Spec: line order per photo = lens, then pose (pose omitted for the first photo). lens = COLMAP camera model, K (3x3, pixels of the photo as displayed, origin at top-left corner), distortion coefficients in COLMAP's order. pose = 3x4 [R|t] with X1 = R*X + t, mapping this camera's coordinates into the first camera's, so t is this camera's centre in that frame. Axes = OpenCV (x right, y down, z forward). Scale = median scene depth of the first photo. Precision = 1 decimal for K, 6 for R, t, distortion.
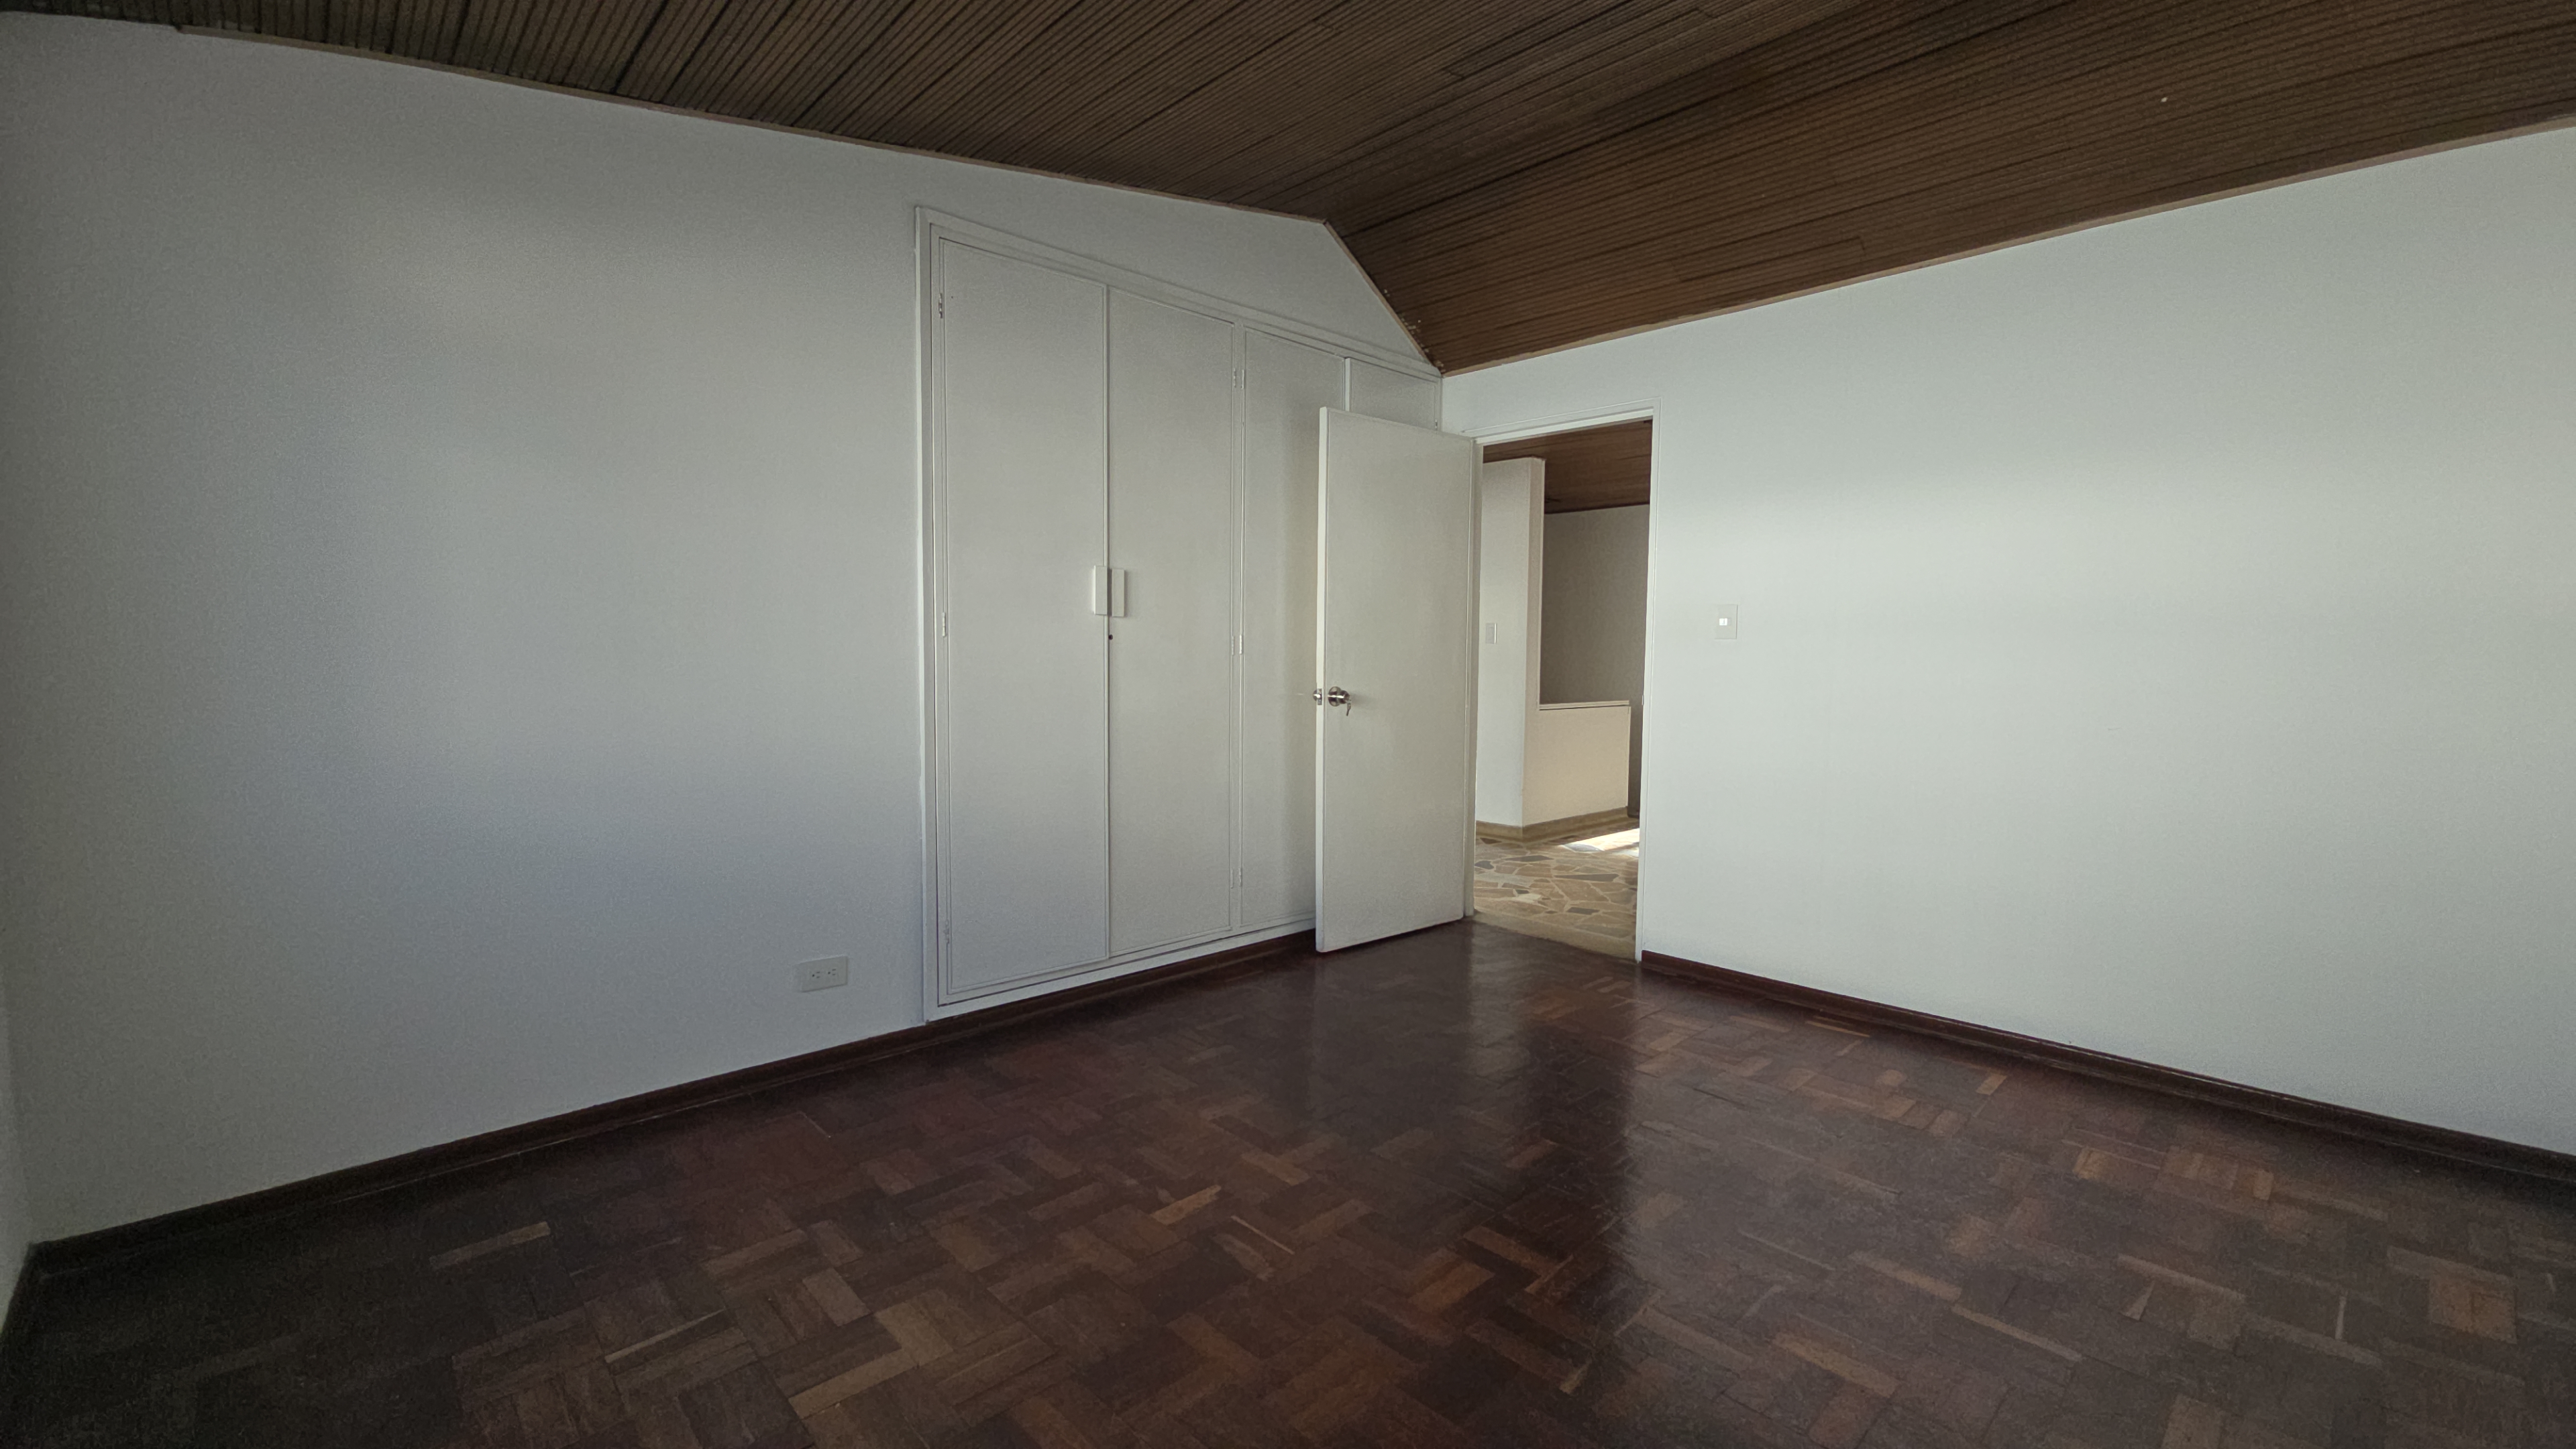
lens RADIAL K [[1044.2, 0, 1290.5], [0, 1044.2, 723.3], [0, 0, 1]] dist [0.003265, -0.002055]
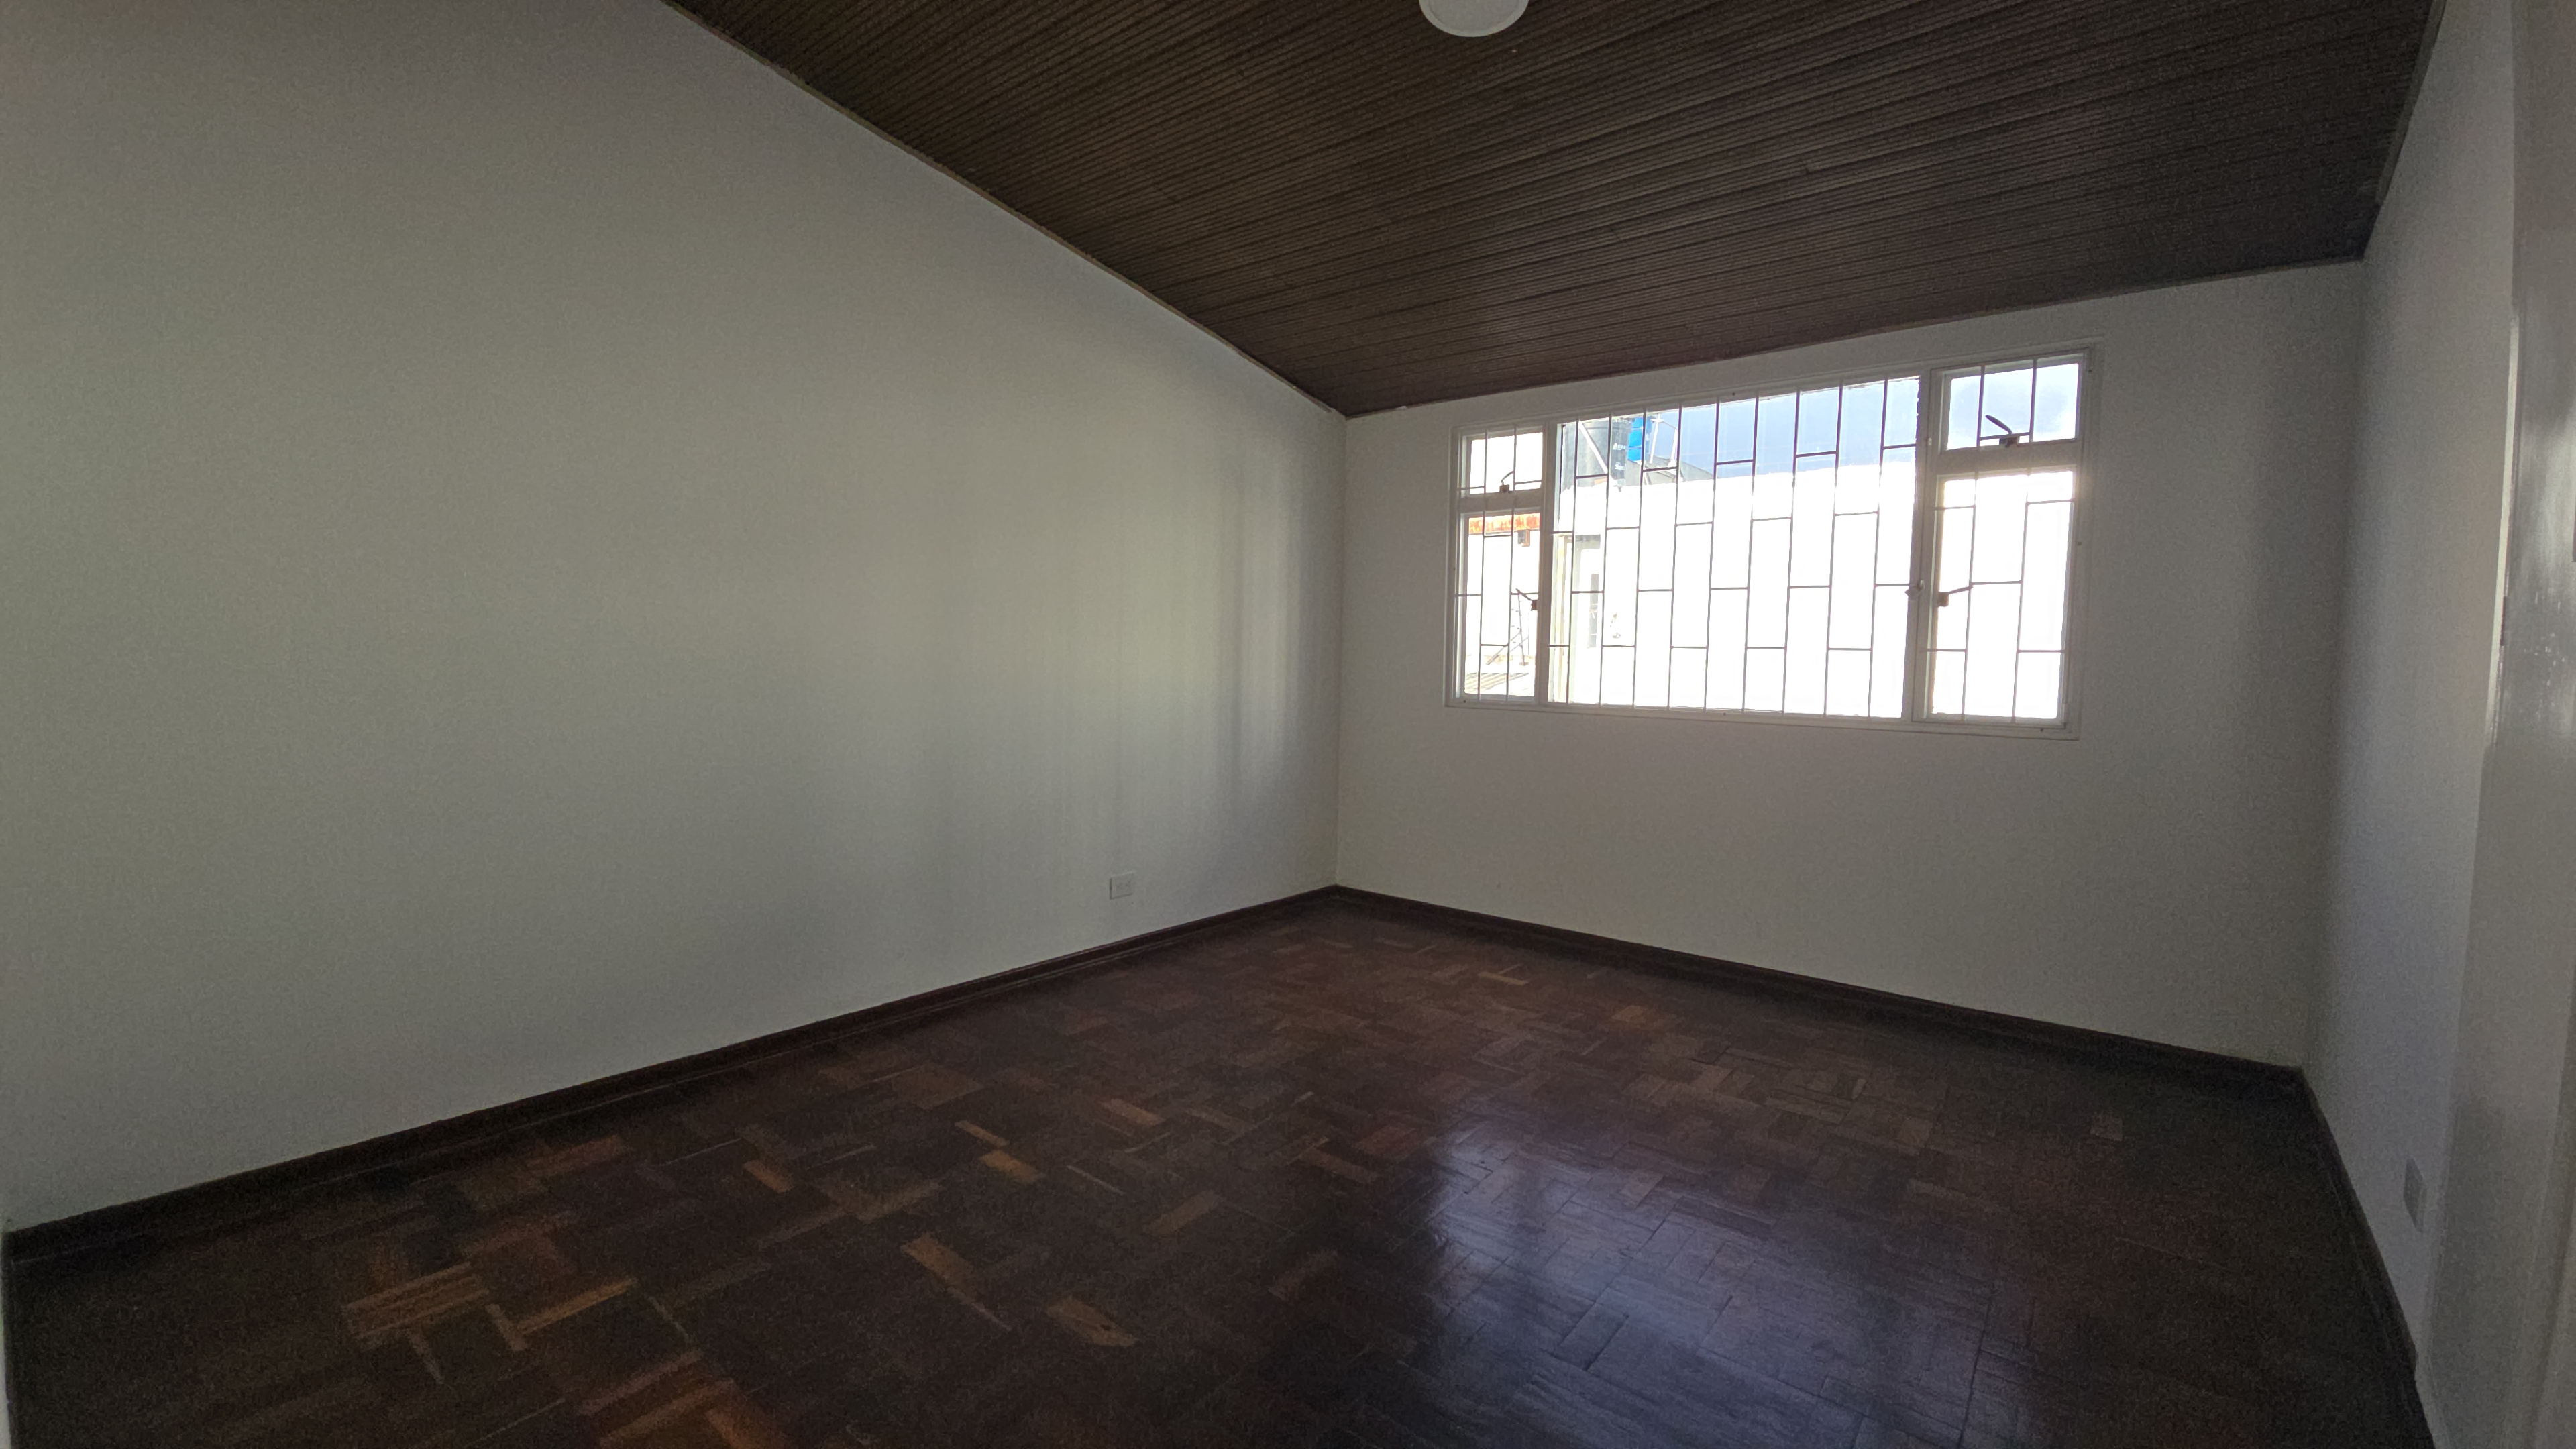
lens RADIAL K [[1044.2, 0, 1281.7], [0, 1044.2, 718.6], [0, 0, 1]] dist [0.003265, -0.002055]
pose [[-0.992816, -0.022011, -0.117607, 0.436858], [-0.037921, 0.990146, 0.134808, -0.147414], [0.113481, 0.138300, -0.983867, 2.146918]]
